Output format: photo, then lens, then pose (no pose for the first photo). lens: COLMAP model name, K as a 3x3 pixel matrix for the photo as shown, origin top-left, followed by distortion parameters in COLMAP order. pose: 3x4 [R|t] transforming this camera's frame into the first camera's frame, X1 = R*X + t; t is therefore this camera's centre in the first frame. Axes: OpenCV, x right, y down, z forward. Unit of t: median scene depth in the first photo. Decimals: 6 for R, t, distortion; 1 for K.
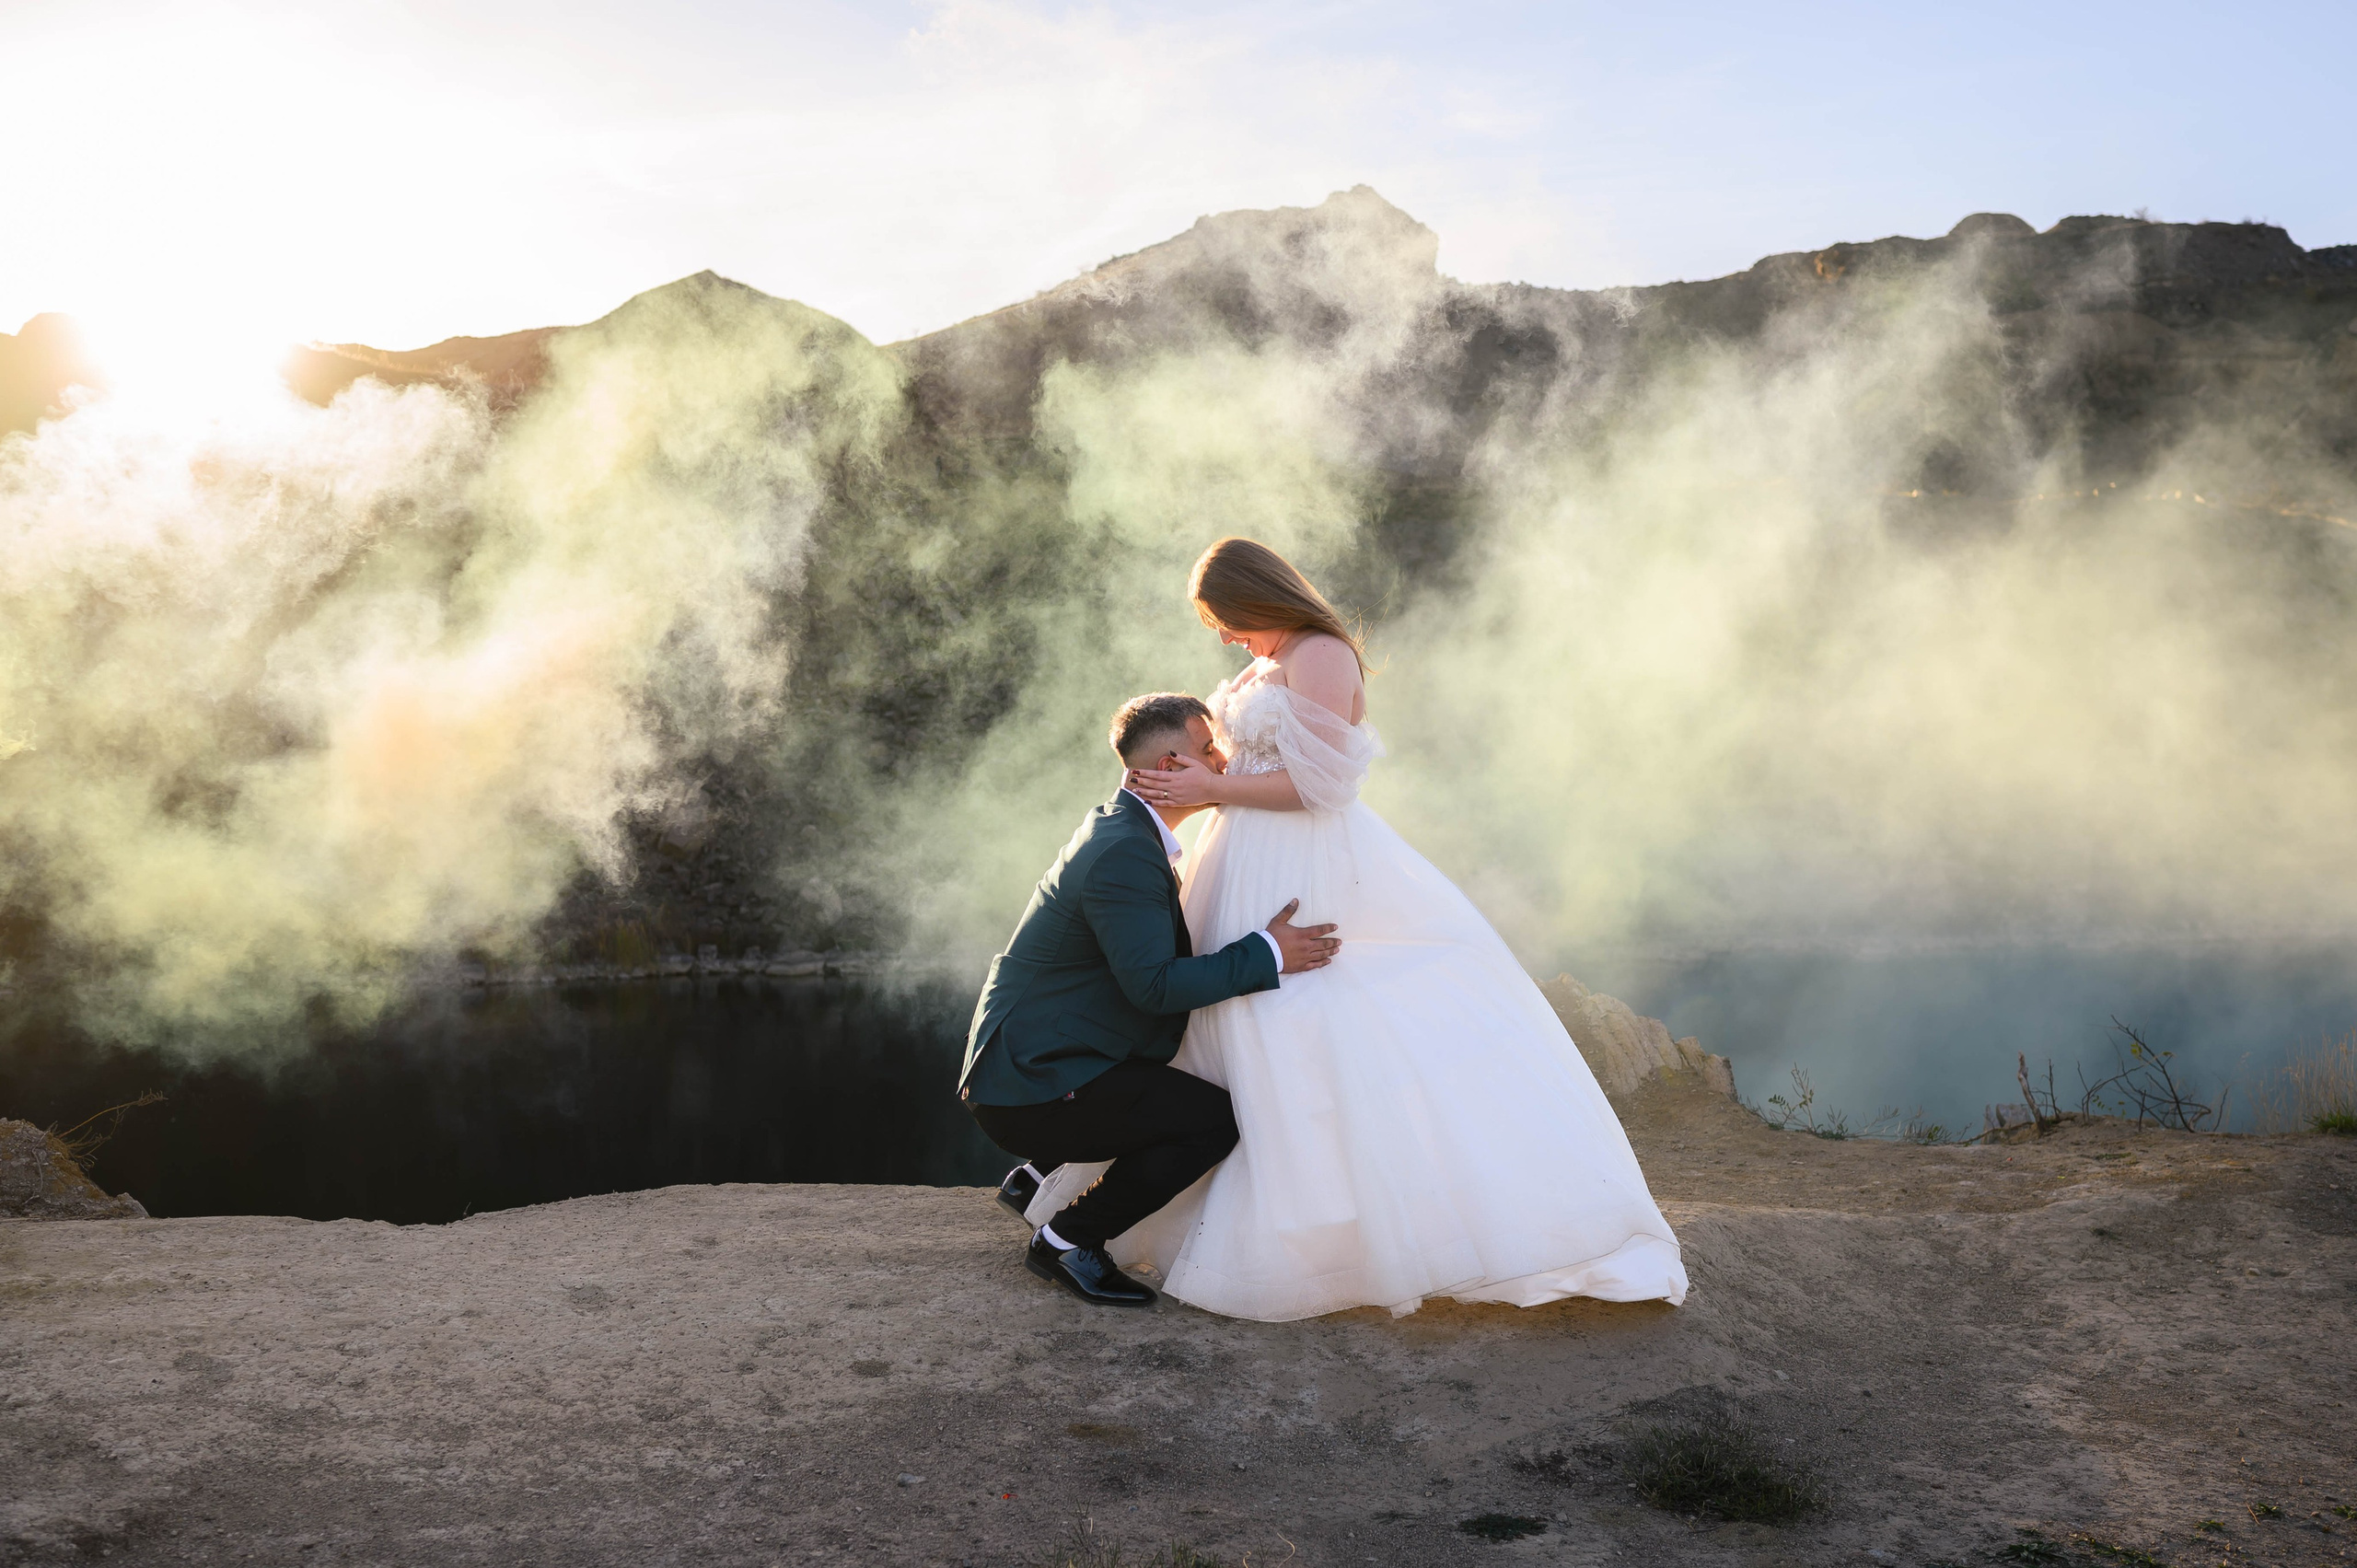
lens RADIAL K [[2355.4, 0, 1178.0], [0, 2355.4, 782.3], [0, 0, 1]] dist [0.009821, 0.000000]
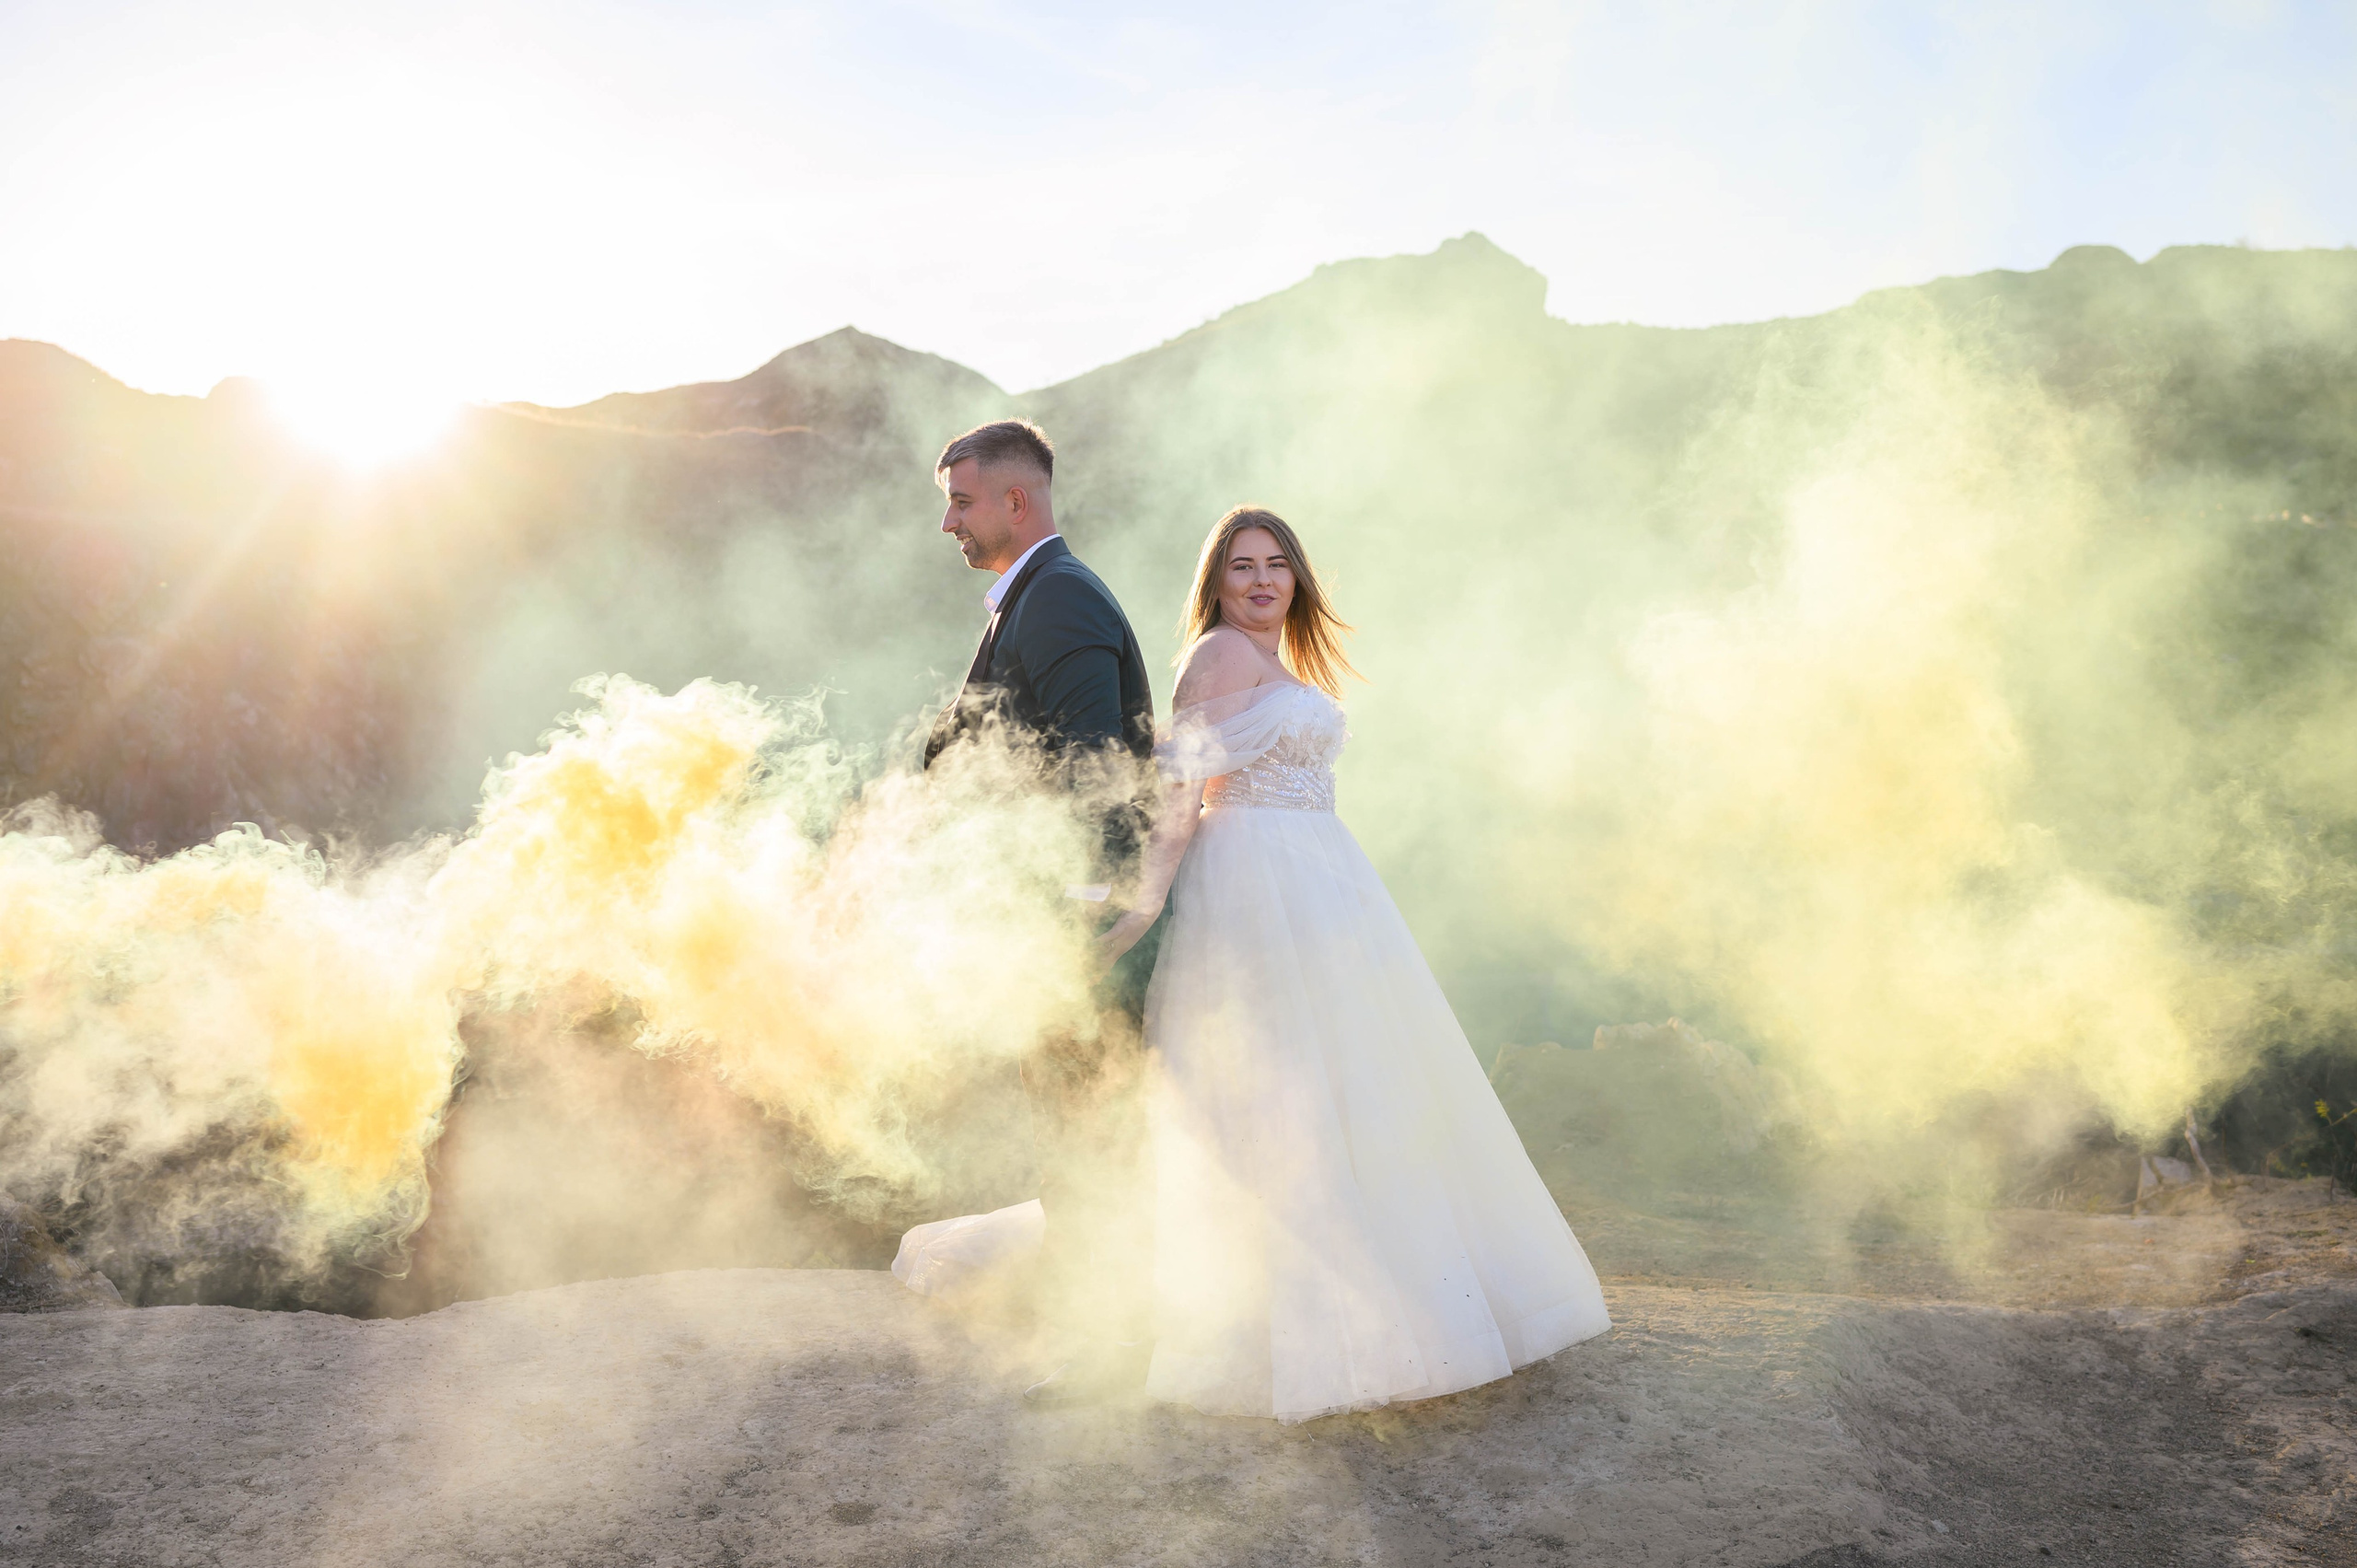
lens RADIAL K [[2355.4, 0, 1178.7], [0, 2355.4, 783.5], [0, 0, 1]] dist [0.009821, 0.000000]
pose [[0.998953, -0.008832, -0.044886, 0.026017], [0.008319, 0.999898, -0.011595, -0.003074], [0.044984, 0.011210, 0.998925, 0.145355]]
